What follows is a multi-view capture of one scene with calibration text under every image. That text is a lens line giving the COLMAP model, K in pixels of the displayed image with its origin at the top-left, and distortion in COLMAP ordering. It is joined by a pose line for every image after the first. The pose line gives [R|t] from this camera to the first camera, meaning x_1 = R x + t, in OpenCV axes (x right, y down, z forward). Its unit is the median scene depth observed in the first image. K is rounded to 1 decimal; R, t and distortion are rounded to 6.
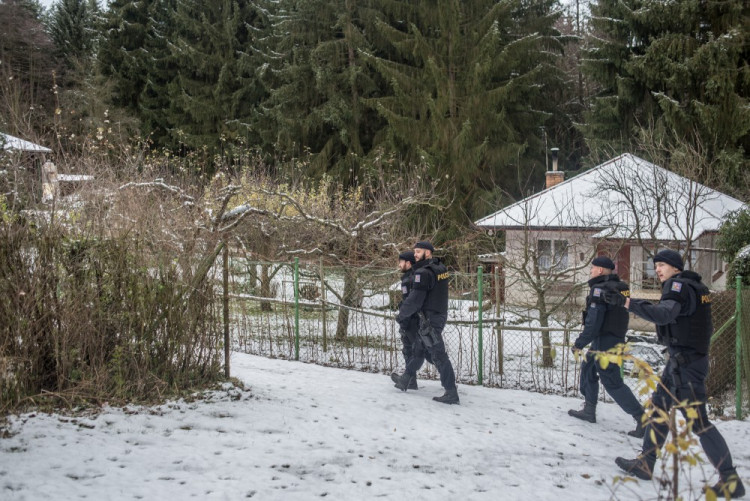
lens RADIAL K [[746.3, 0, 375.0], [0, 746.3, 250.5], [0, 0, 1]] dist [-0.105994, 0.110246]
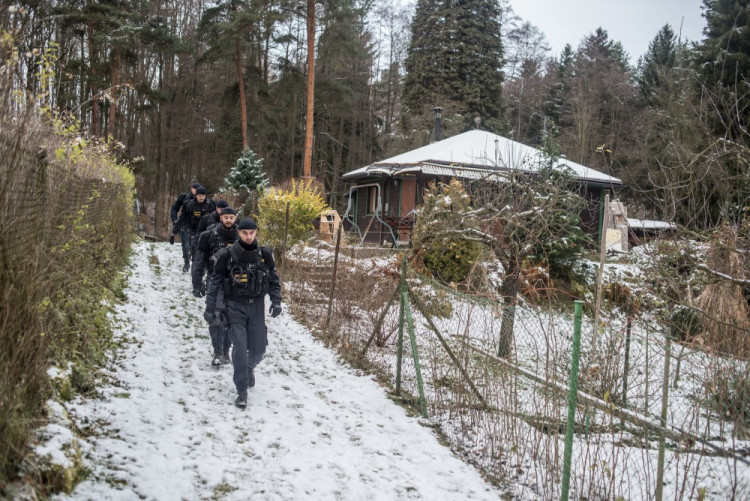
lens RADIAL K [[746.3, 0, 375.0], [0, 746.3, 250.5], [0, 0, 1]] dist [-0.105994, 0.110246]
pose [[0.738274, 0.083373, -0.669328, -0.053068], [-0.133455, 0.990769, -0.023790, -0.008004], [0.661167, 0.106889, 0.742586, 0.125842]]
